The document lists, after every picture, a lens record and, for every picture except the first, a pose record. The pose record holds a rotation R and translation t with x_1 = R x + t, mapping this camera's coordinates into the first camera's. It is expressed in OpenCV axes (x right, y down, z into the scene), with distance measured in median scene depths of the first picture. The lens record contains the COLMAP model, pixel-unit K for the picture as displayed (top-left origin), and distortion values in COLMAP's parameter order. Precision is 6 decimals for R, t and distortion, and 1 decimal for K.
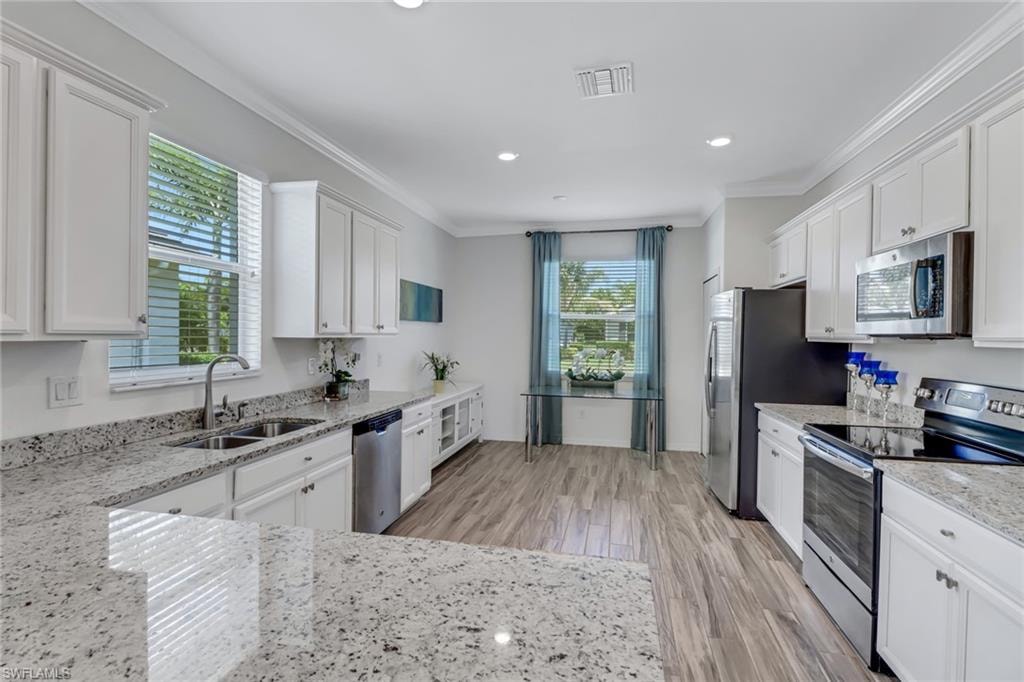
lens RADIAL K [[482.7, 0, 514.0], [0, 482.7, 334.3], [0, 0, 1]] dist [0.003944, -0.002534]
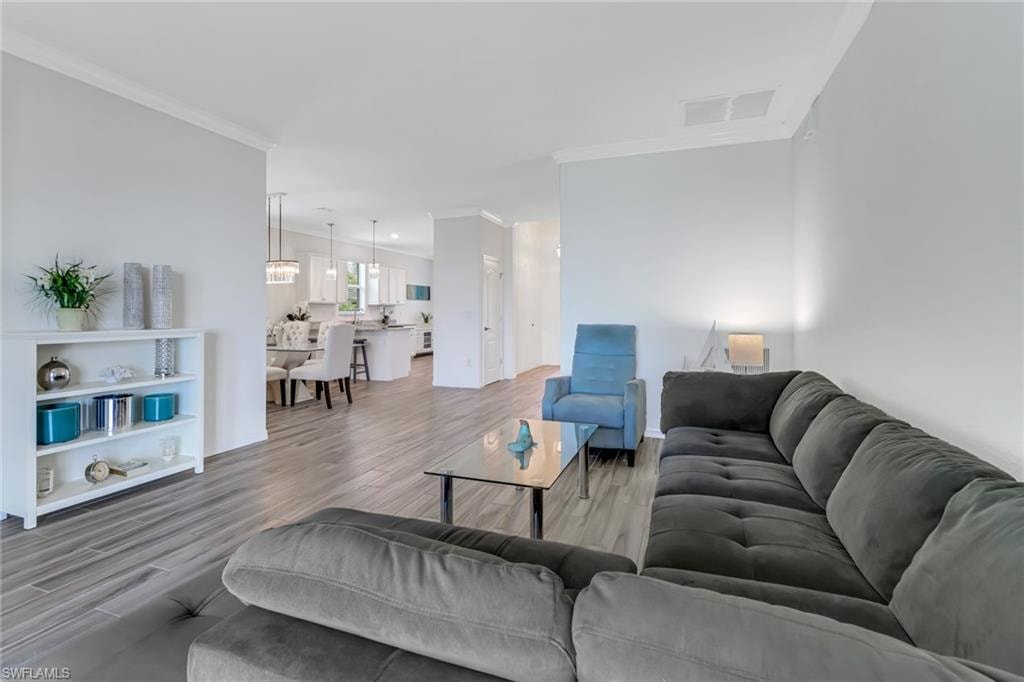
lens RADIAL K [[482.7, 0, 493.4], [0, 482.7, 314.3], [0, 0, 1]] dist [0.003944, -0.002534]
pose [[0.986330, -0.010341, -0.164455, 0.849642], [0.011408, 0.999920, 0.005542, 0.054534], [0.164384, -0.007342, 0.986369, -2.000343]]
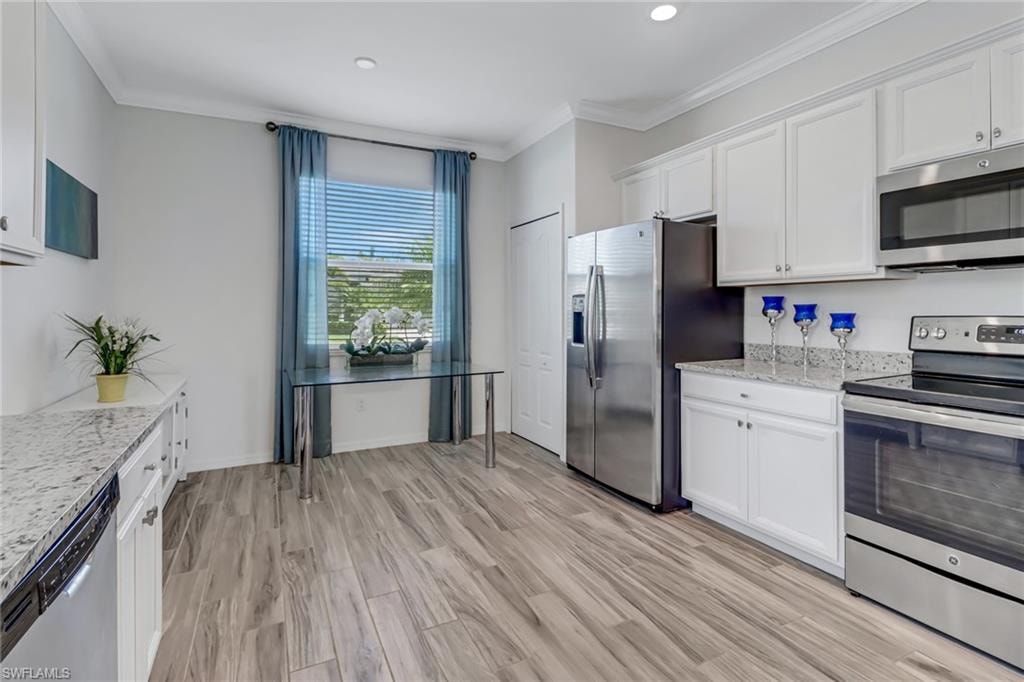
lens RADIAL K [[482.7, 0, 508.5], [0, 482.7, 311.5], [0, 0, 1]] dist [0.003944, -0.002534]
pose [[0.780306, -0.014725, 0.625224, -0.204871], [0.010806, 0.999891, 0.010063, 0.044278], [-0.625304, -0.001096, 0.780380, 0.537444]]
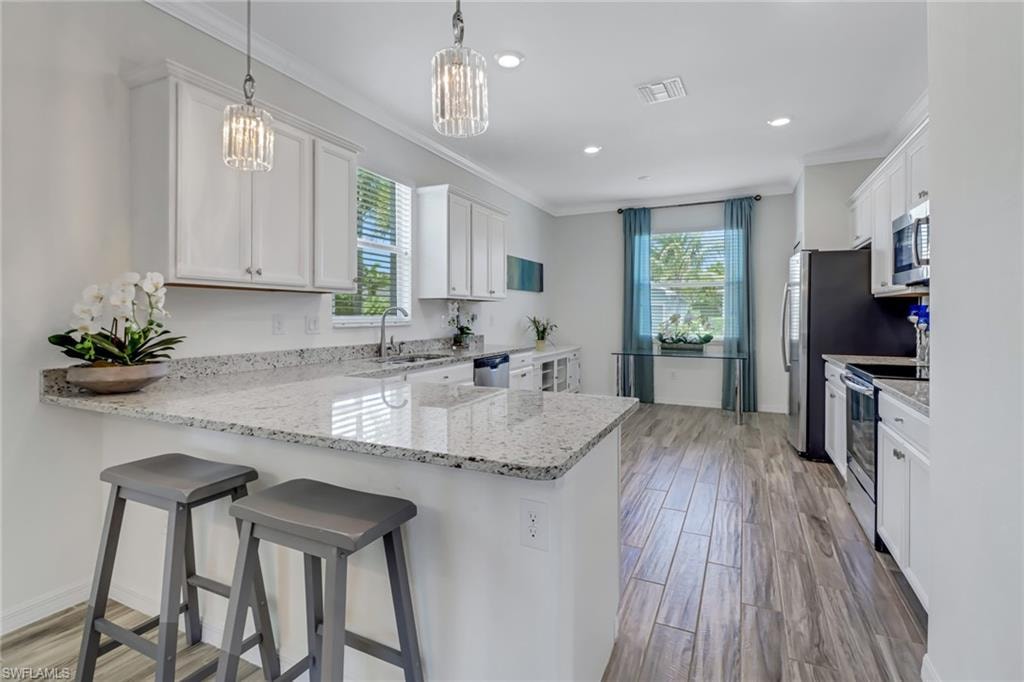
lens RADIAL K [[482.7, 0, 502.1], [0, 482.7, 315.5], [0, 0, 1]] dist [0.003944, -0.002534]
pose [[0.969984, -0.006514, -0.243081, 0.057710], [0.007703, 0.999963, 0.003942, 0.040956], [0.243046, -0.005696, 0.969998, -0.230333]]
